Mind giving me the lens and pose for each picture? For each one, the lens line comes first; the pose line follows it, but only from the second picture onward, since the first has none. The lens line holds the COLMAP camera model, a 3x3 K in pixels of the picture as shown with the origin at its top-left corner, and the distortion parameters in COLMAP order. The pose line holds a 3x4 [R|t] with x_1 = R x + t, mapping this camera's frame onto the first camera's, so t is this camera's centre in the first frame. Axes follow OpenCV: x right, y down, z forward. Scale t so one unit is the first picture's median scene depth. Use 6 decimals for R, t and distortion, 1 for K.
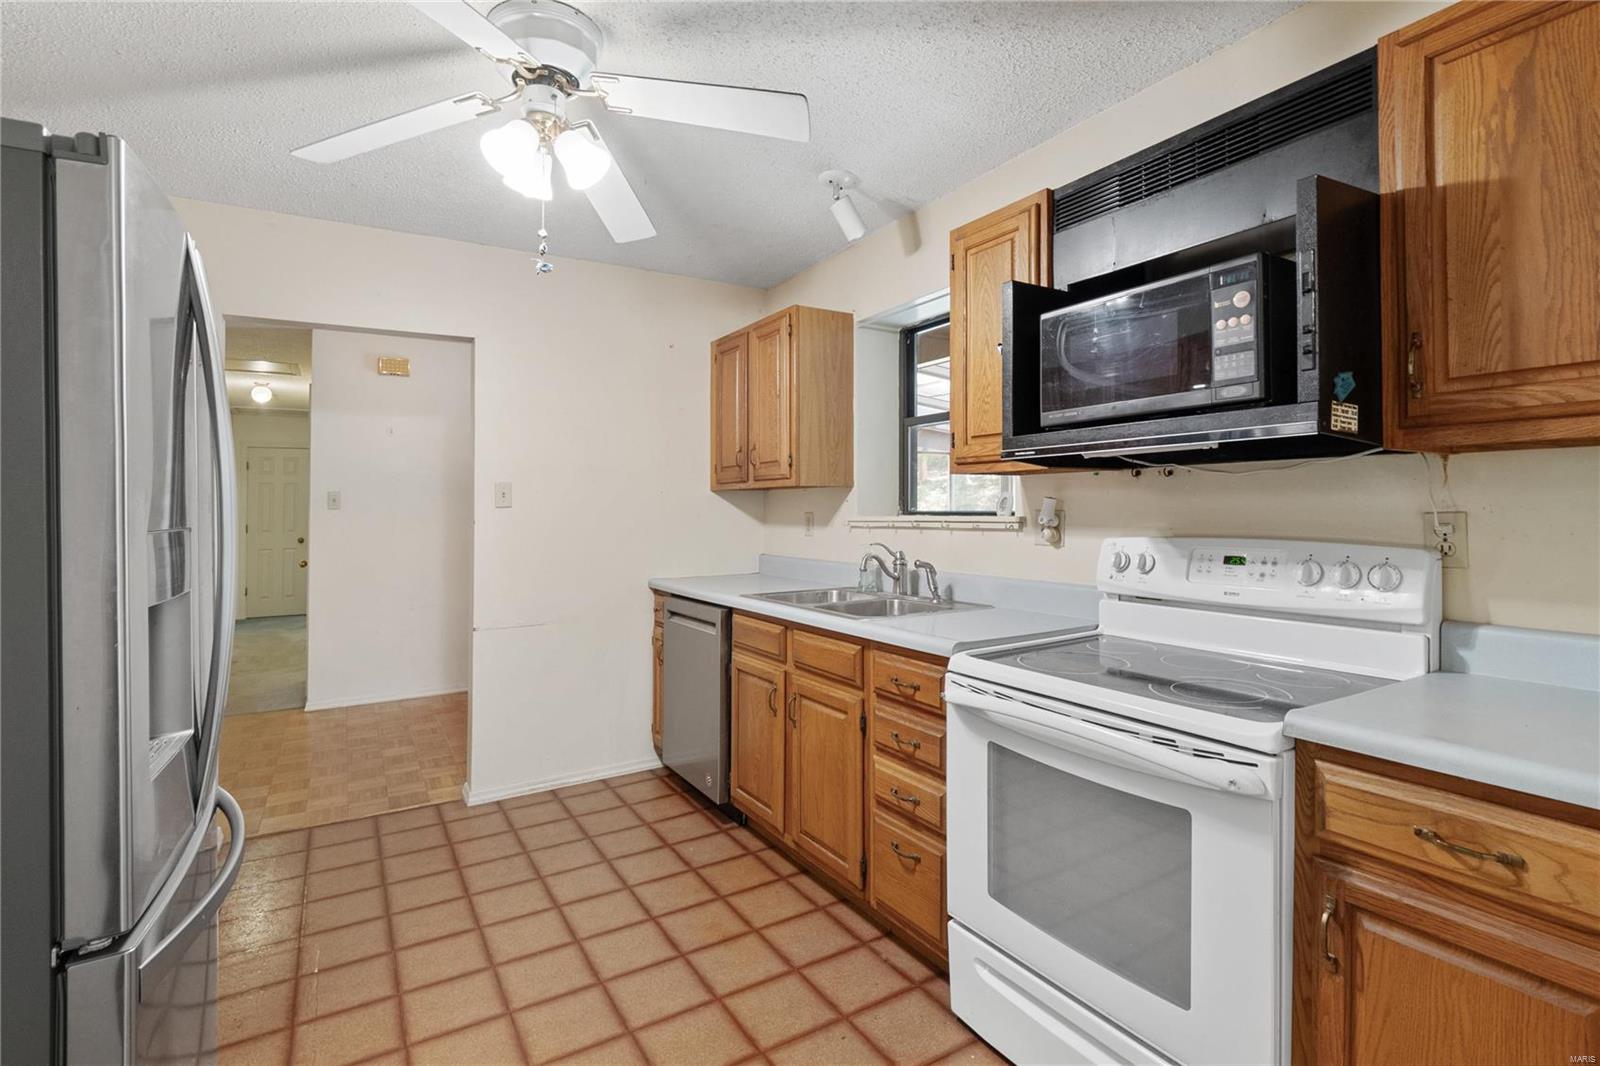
lens RADIAL K [[753.3, 0, 788.9], [0, 753.3, 507.2], [0, 0, 1]] dist [-0.011961, -0.003308]
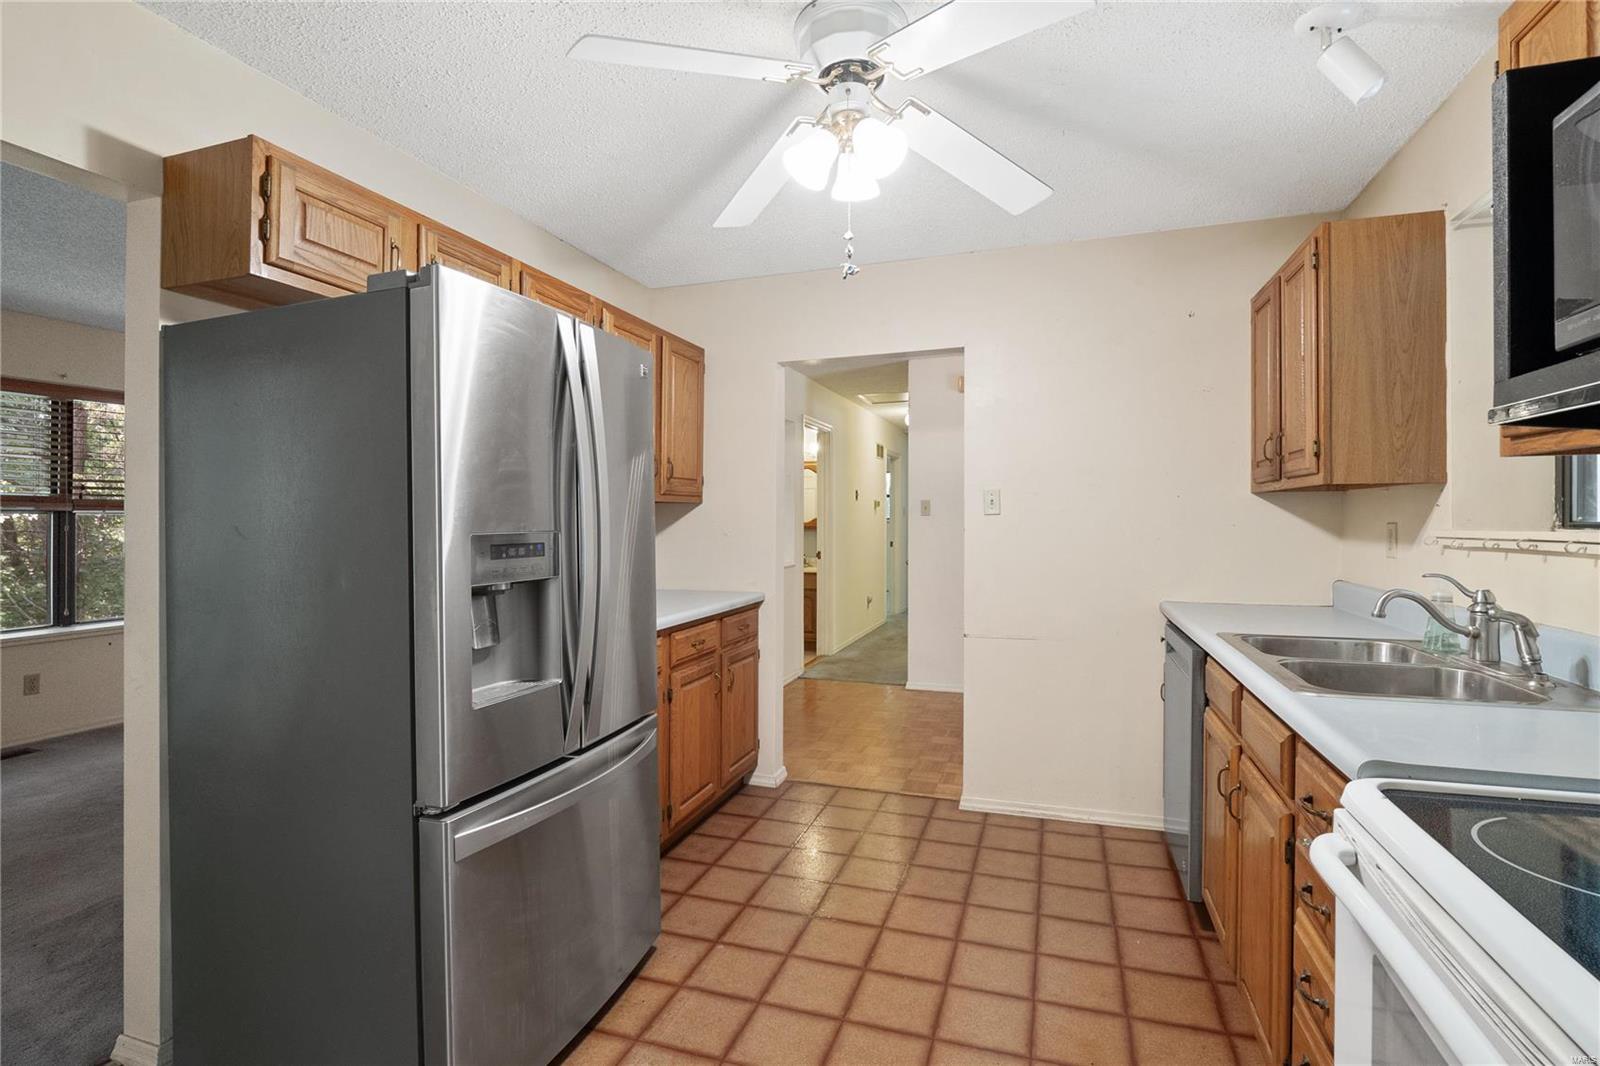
lens RADIAL K [[753.3, 0, 799.6], [0, 753.3, 511.2], [0, 0, 1]] dist [-0.011961, -0.003308]
pose [[0.646216, -0.001159, -0.763154, 0.220770], [-0.000052, 0.999999, -0.001563, -0.002539], [0.763155, 0.001050, 0.646215, 0.188714]]
